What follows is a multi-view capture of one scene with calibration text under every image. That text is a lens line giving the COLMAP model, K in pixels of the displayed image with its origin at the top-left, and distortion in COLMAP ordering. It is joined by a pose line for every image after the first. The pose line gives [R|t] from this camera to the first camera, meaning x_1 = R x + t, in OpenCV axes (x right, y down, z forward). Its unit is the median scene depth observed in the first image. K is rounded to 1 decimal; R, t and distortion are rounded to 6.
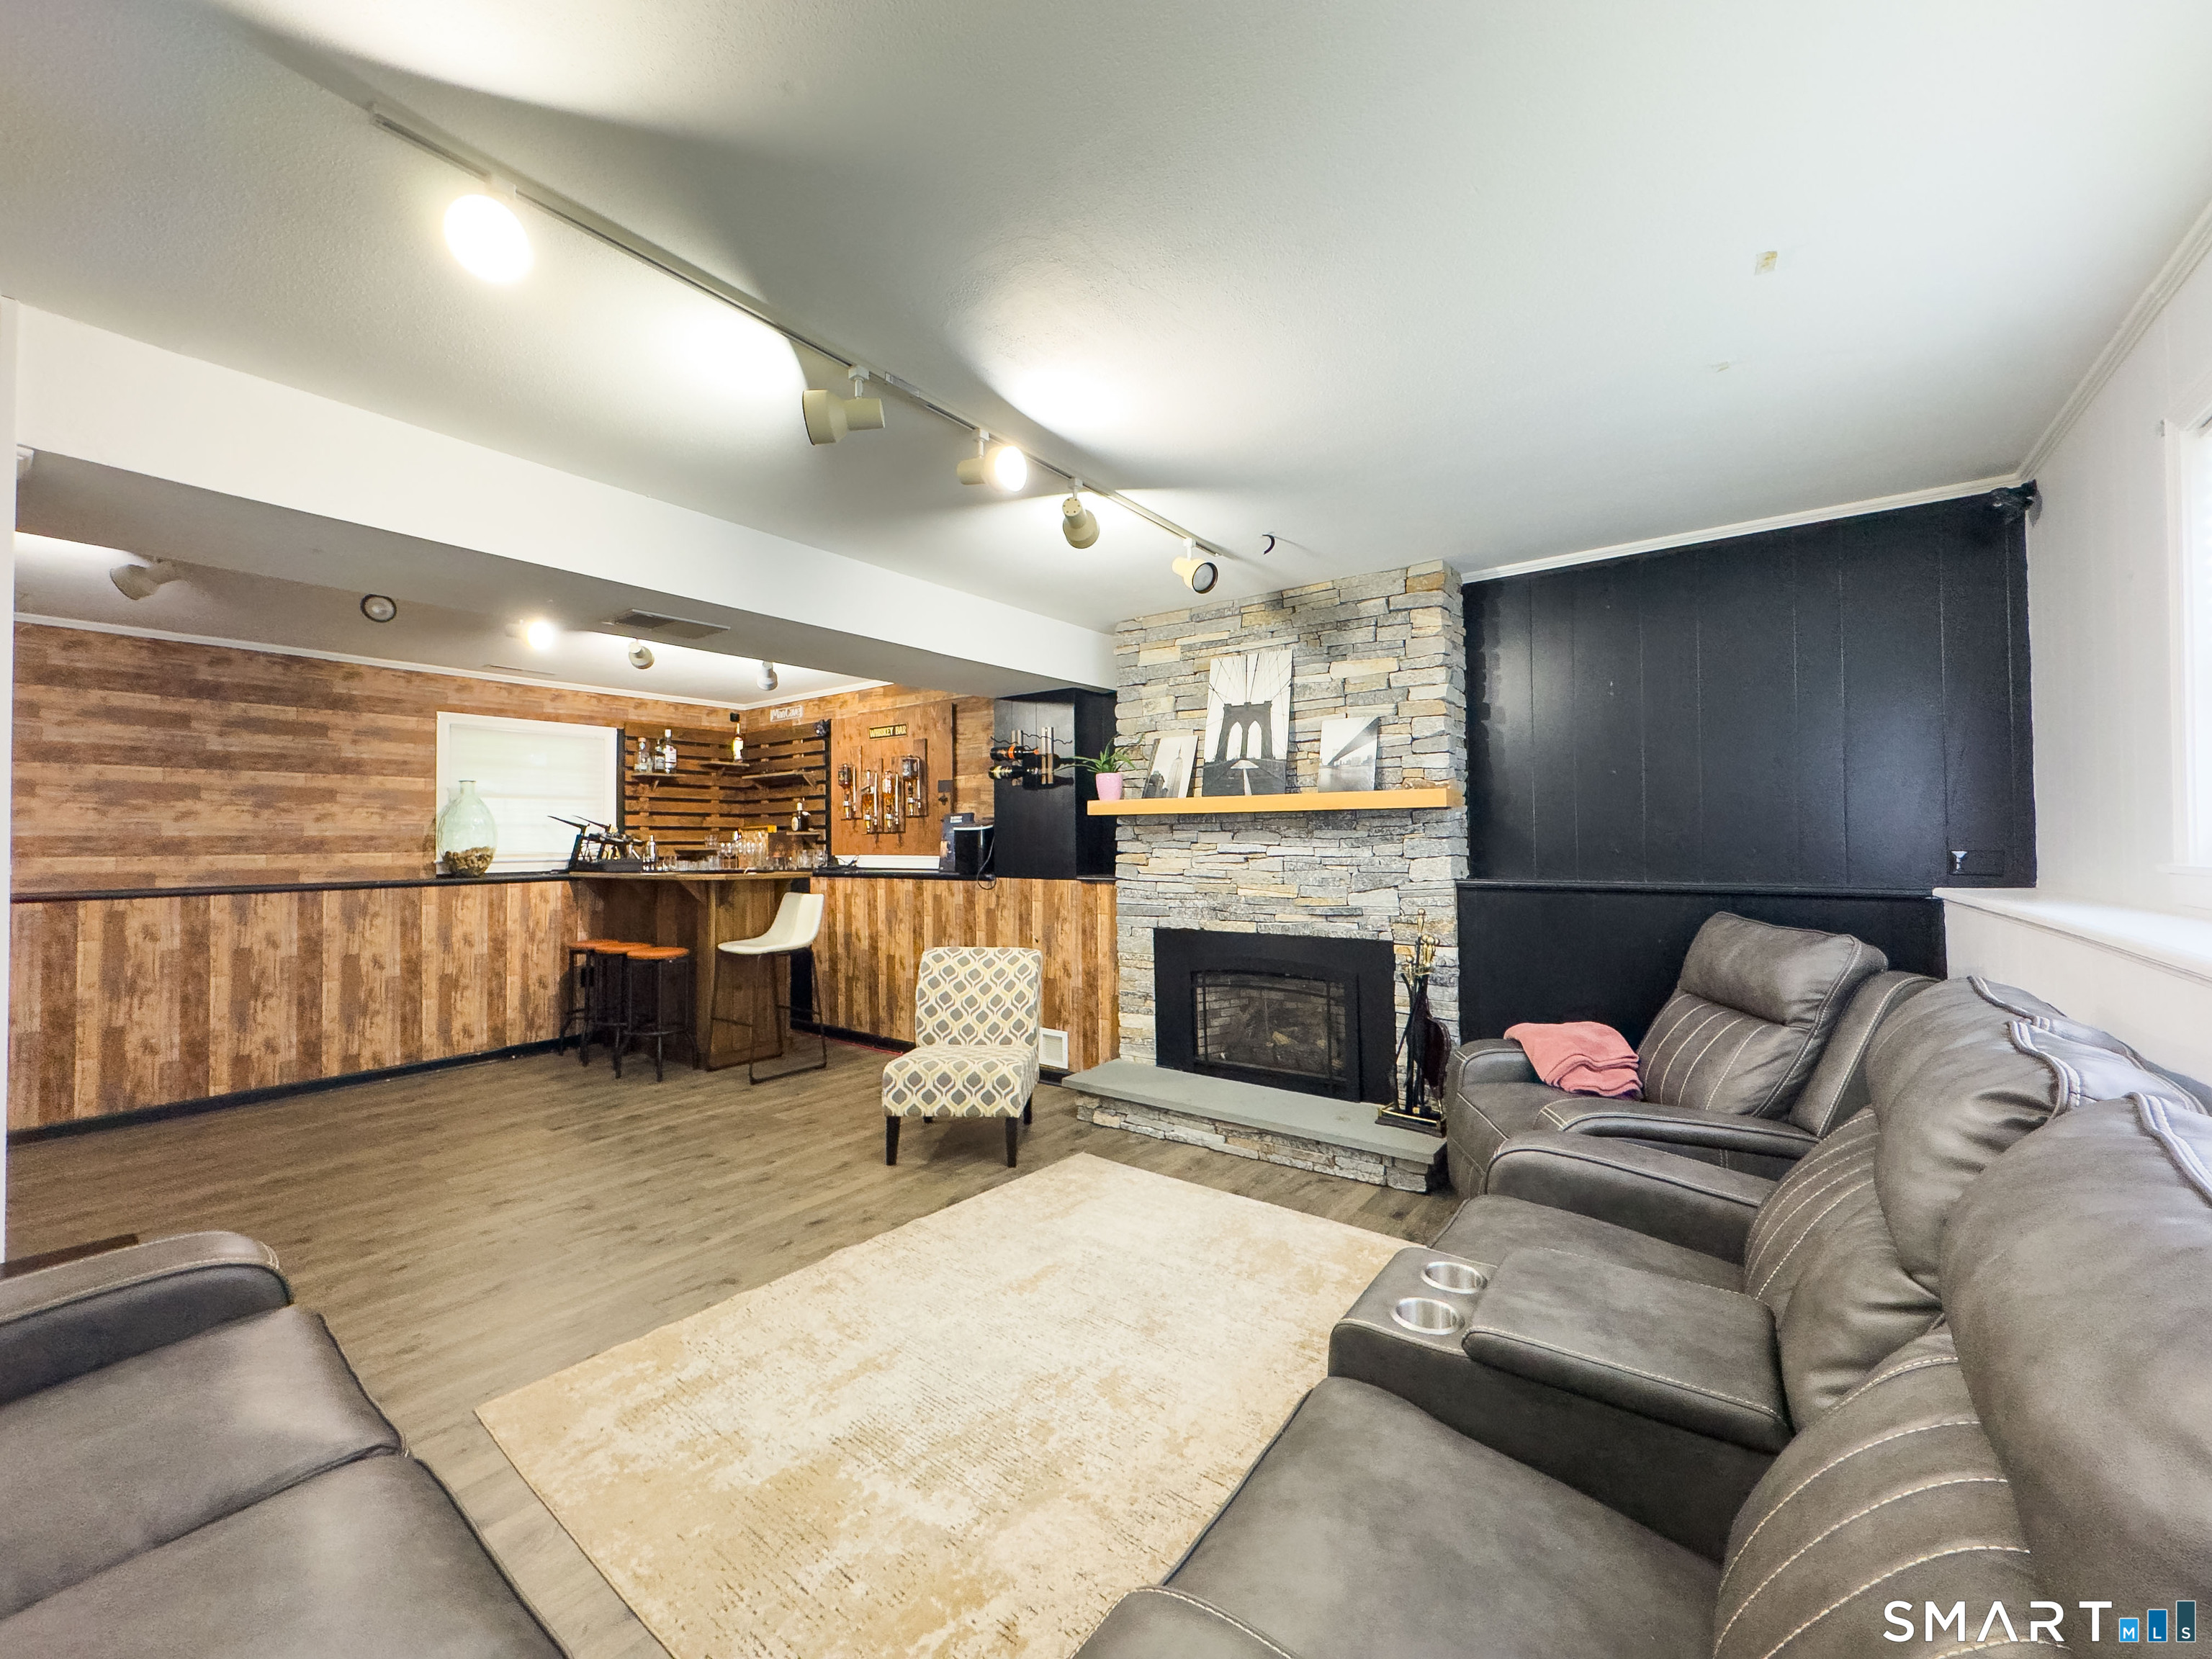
lens RADIAL K [[883.7, 0, 1107.5], [0, 883.7, 826.8], [0, 0, 1]] dist [-0.003079, -0.000125]
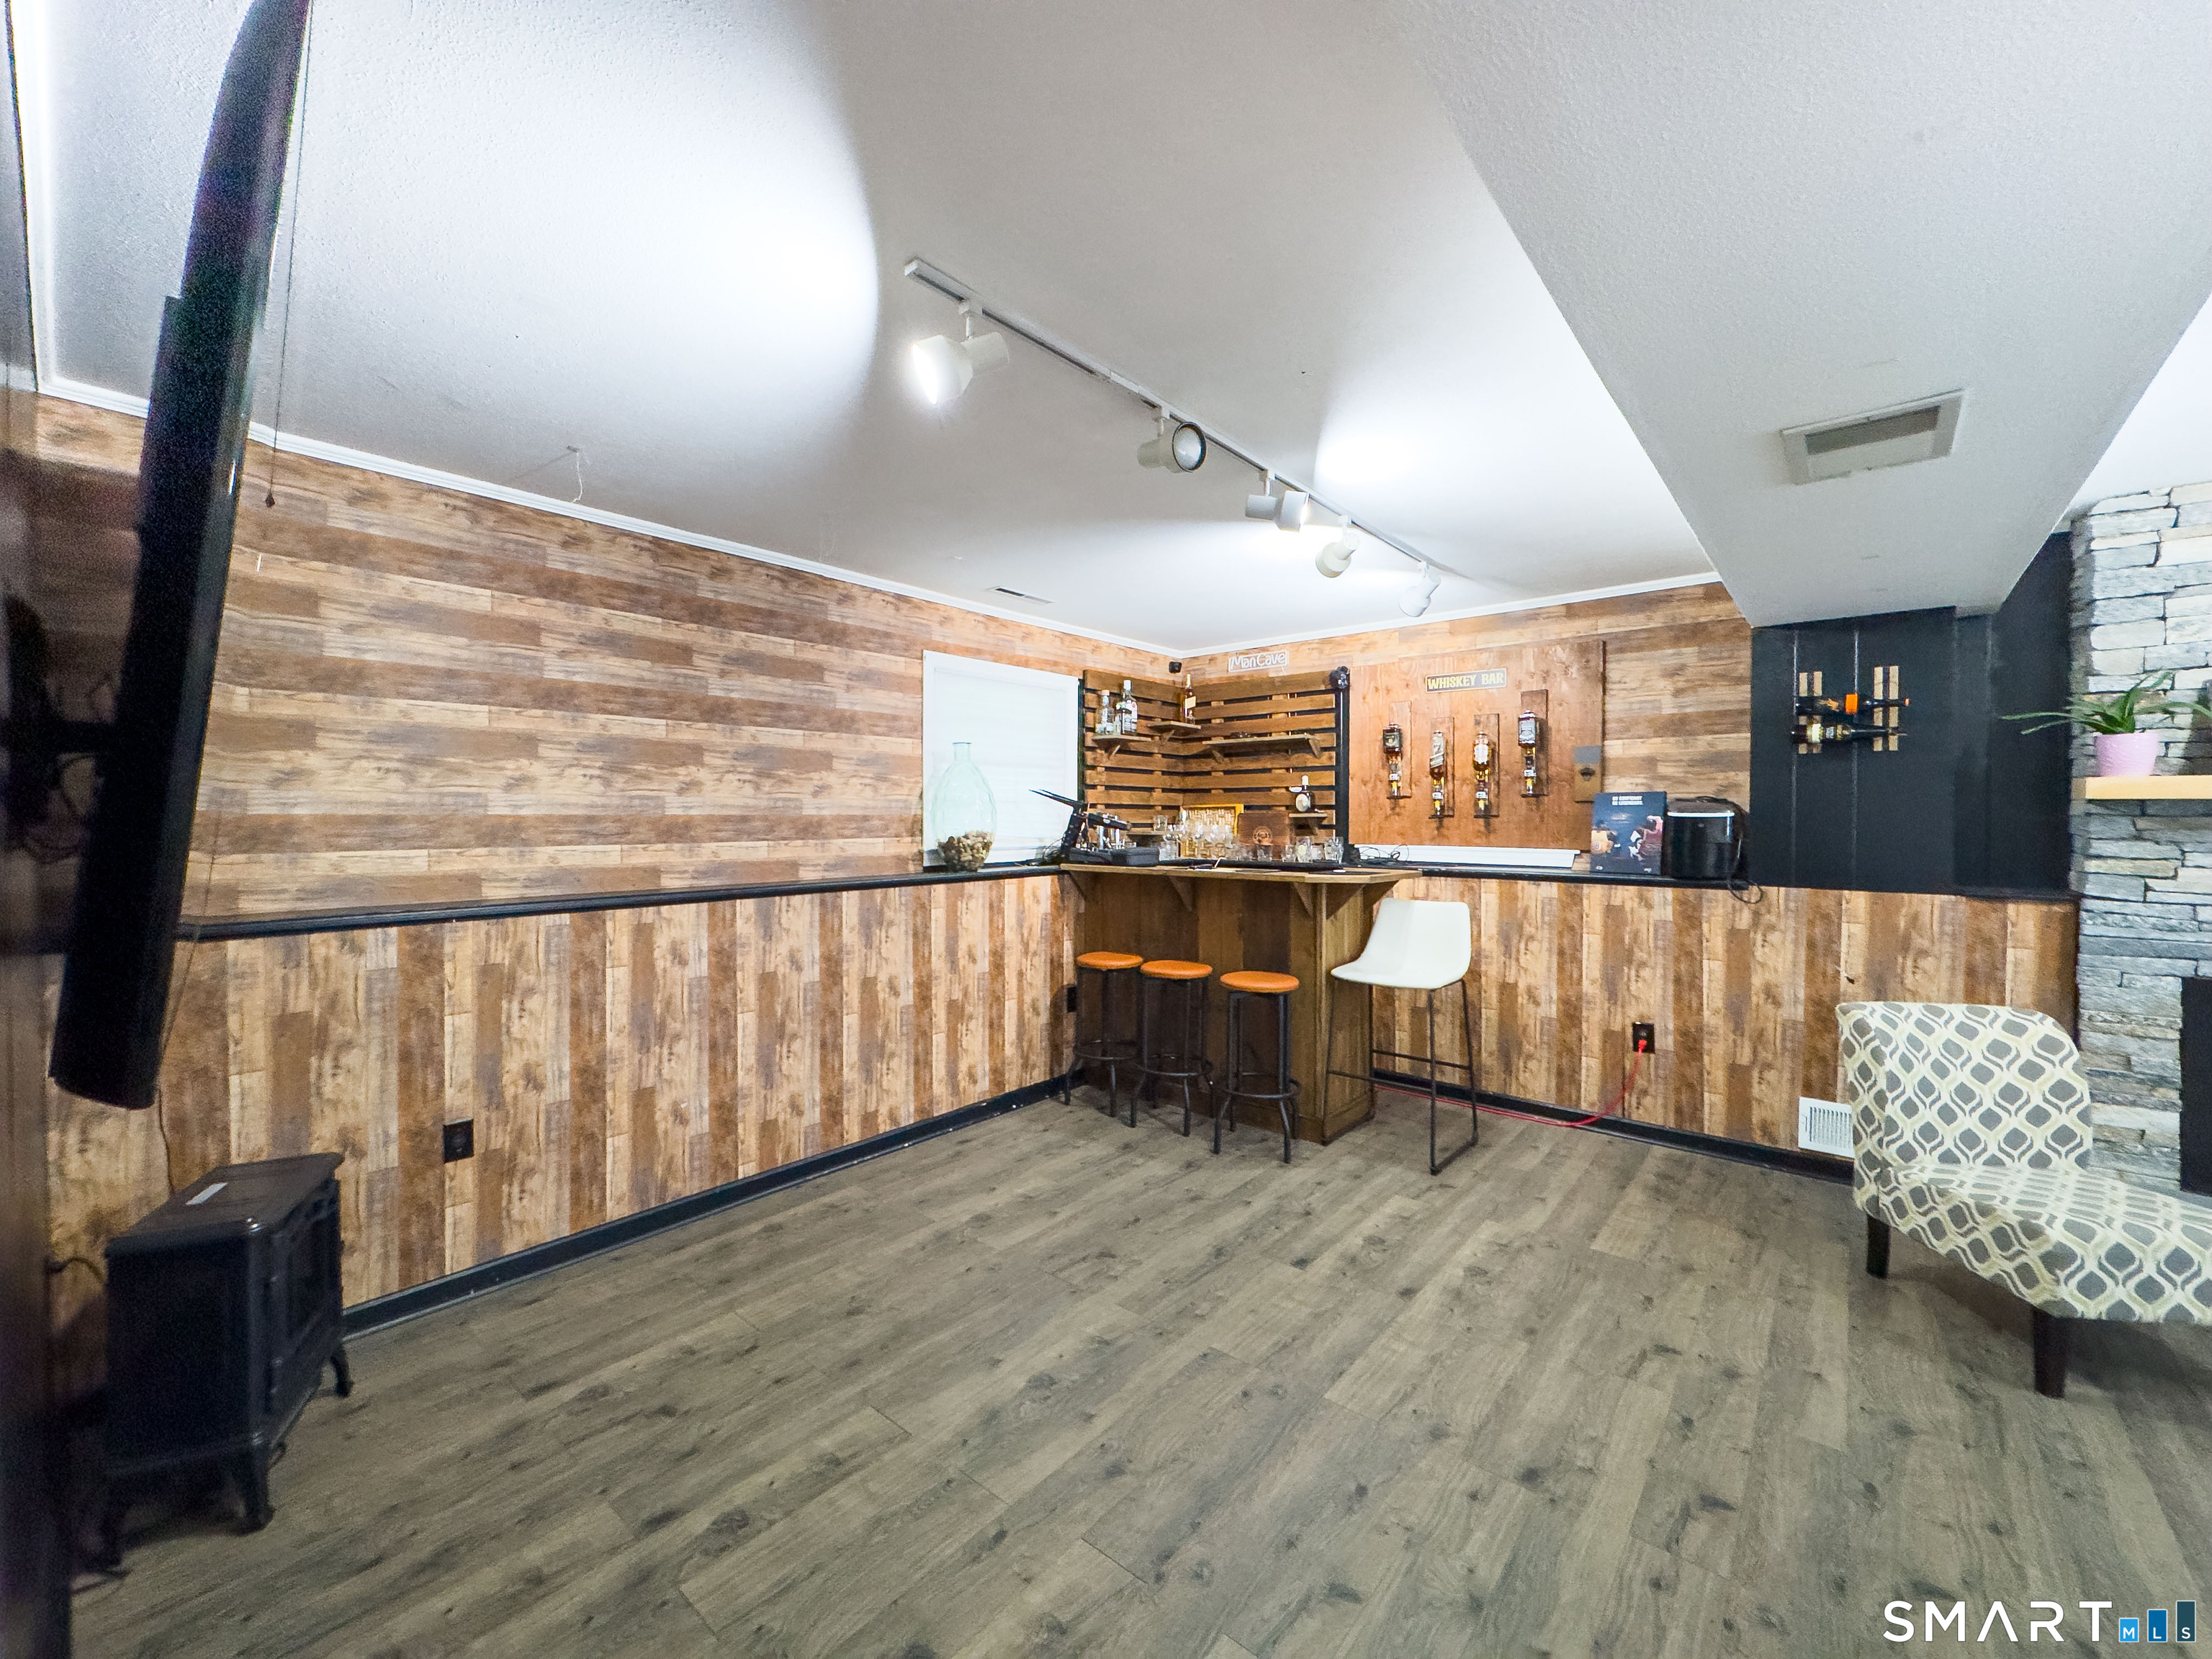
lens RADIAL K [[883.7, 0, 1100.2], [0, 883.7, 825.3], [0, 0, 1]] dist [-0.003079, -0.000125]
pose [[0.997539, 0.012037, -0.069071, -0.593100], [-0.010113, 0.999553, 0.028139, -0.004456], [0.069379, -0.027372, 0.997215, 0.271257]]
